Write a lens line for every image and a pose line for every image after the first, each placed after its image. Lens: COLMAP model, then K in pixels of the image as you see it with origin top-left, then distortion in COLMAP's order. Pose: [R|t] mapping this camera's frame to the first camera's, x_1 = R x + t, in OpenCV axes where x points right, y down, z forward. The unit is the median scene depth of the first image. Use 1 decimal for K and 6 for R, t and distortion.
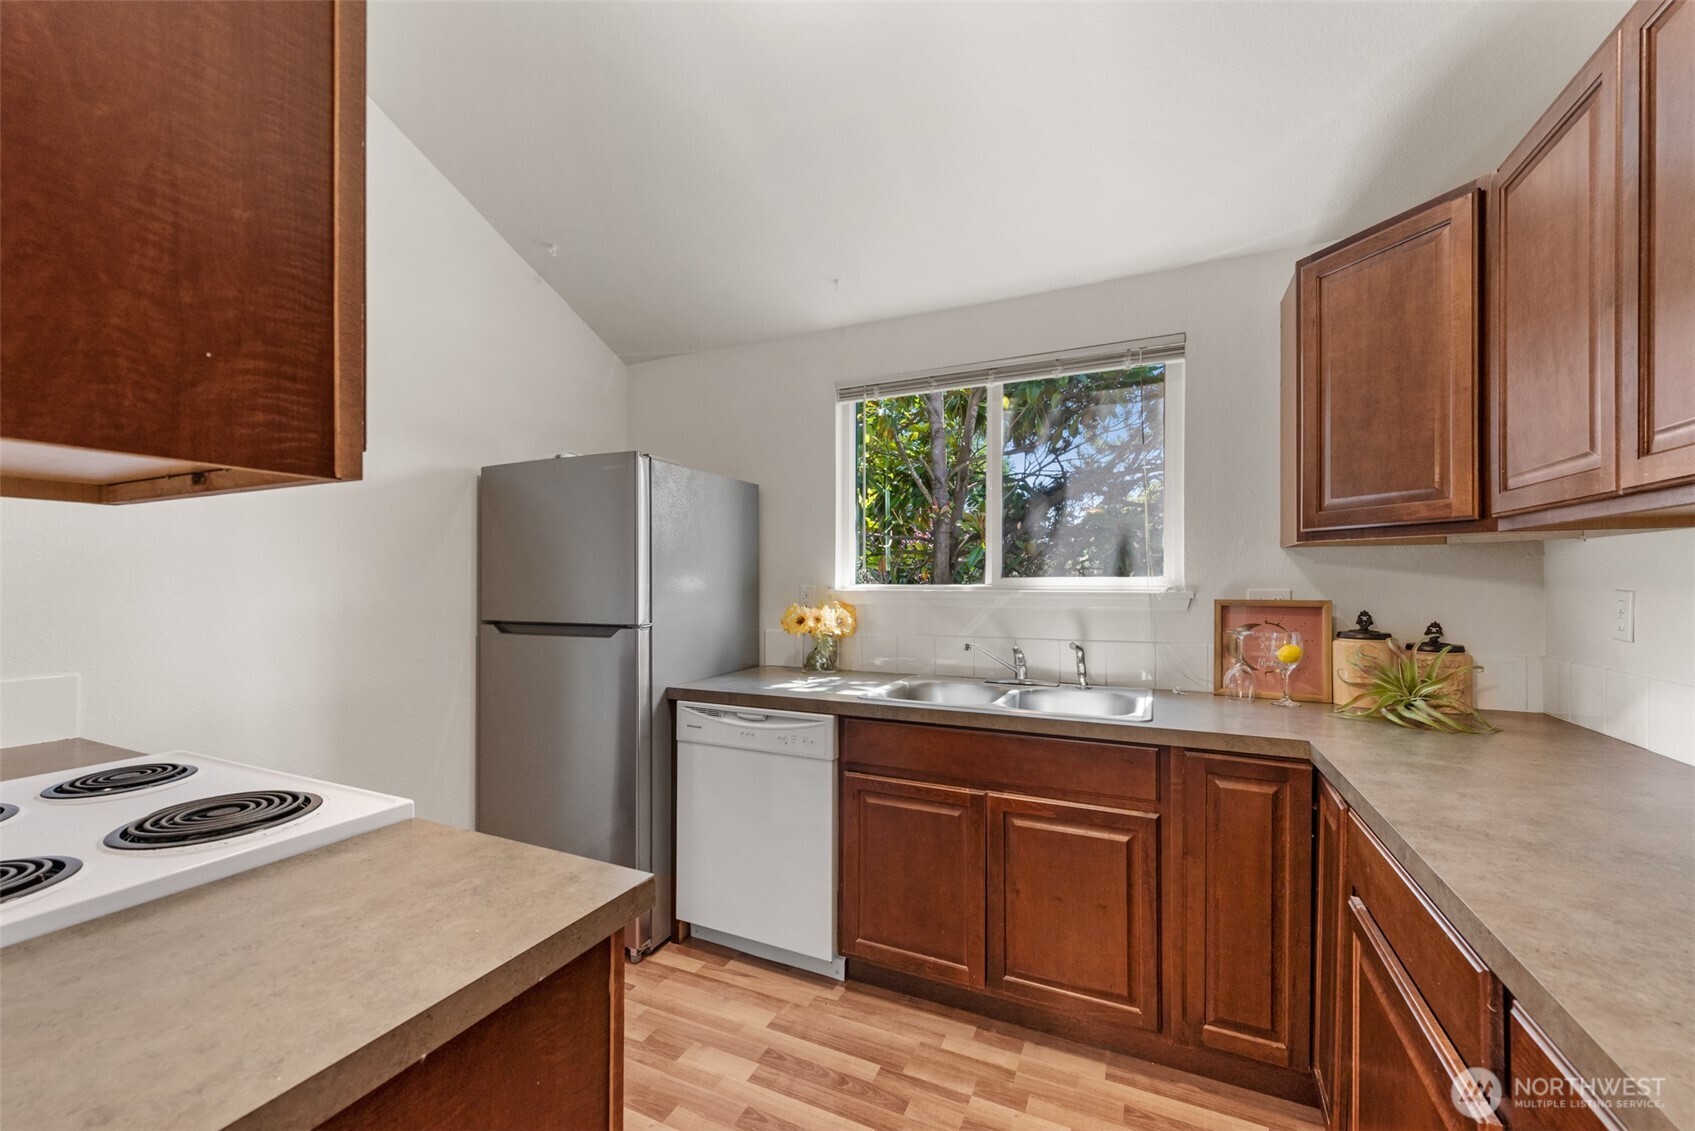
lens RADIAL K [[671.2, 0, 847.5], [0, 671.2, 565.5], [0, 0, 1]] dist [0.008734, -0.000100]
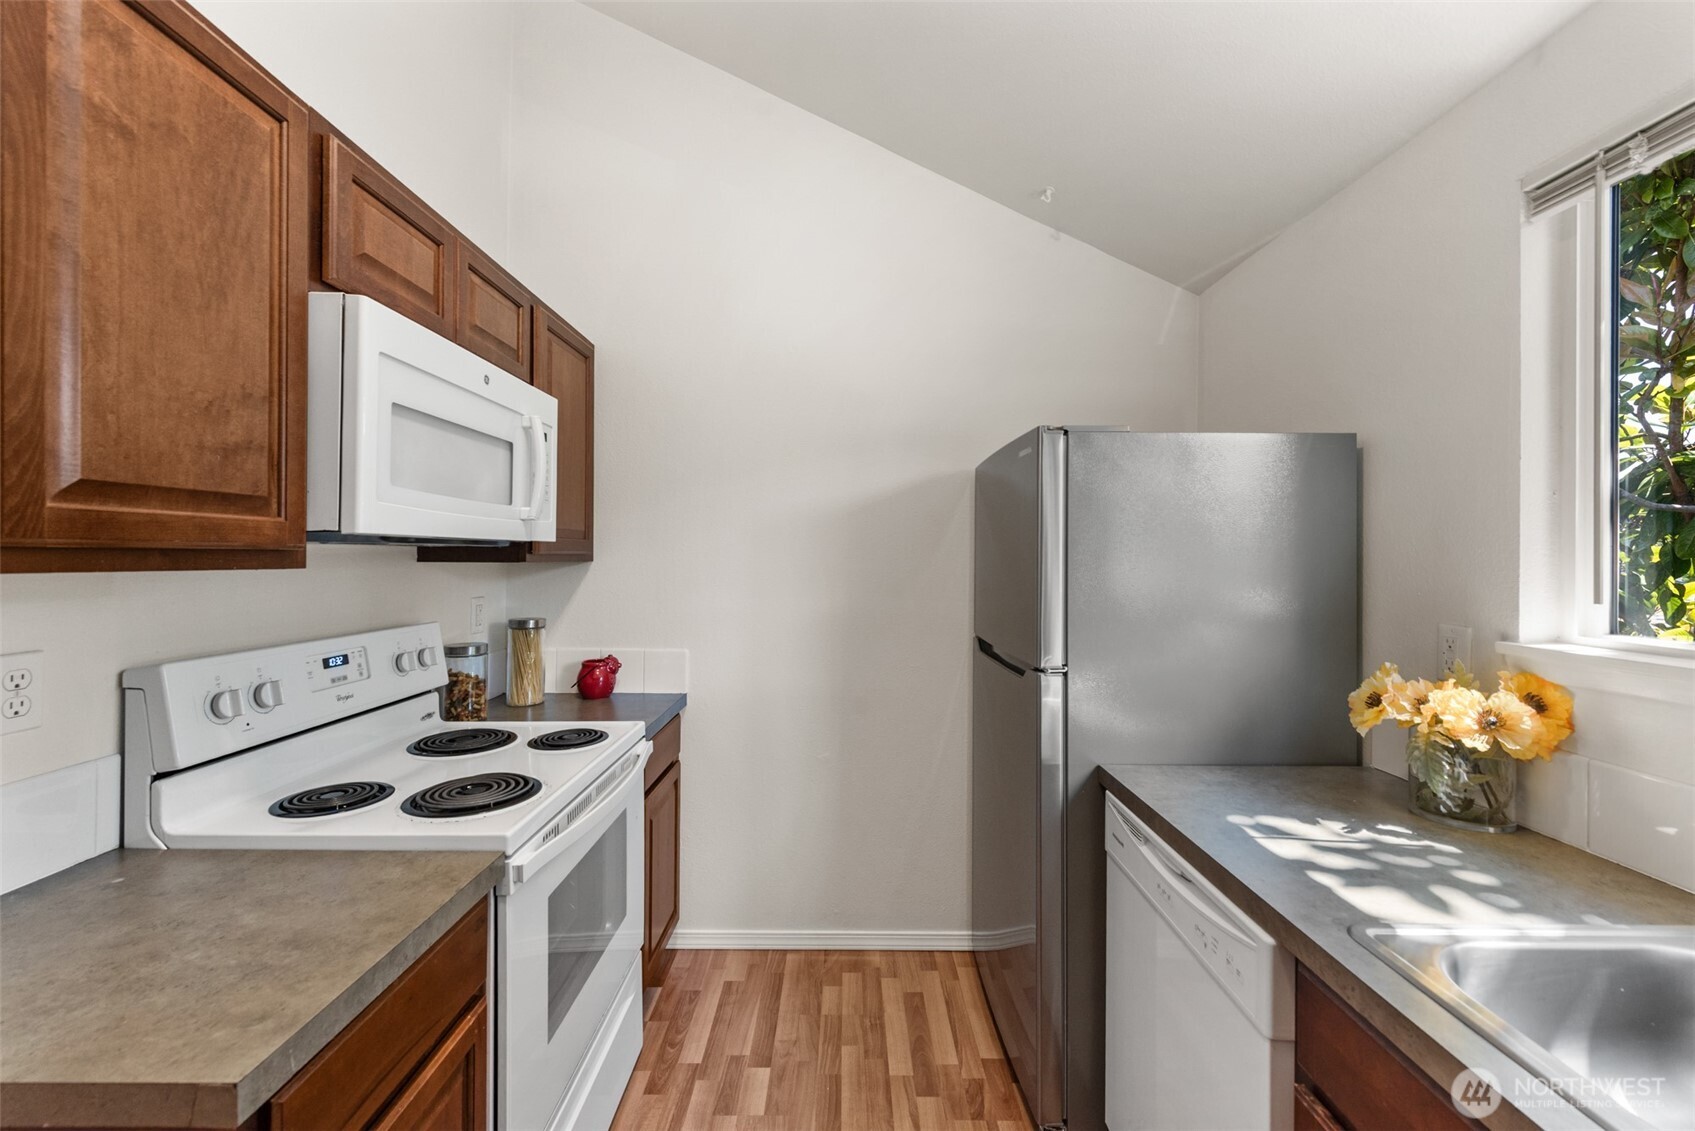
lens RADIAL K [[673.4, 0, 843.1], [0, 673.4, 544.8], [0, 0, 1]] dist [0.001650, 0.000010]
pose [[0.415320, -0.012274, -0.909593, 0.246211], [0.013880, 0.999878, -0.007155, -0.039642], [0.909570, -0.009653, 0.415440, 0.491591]]
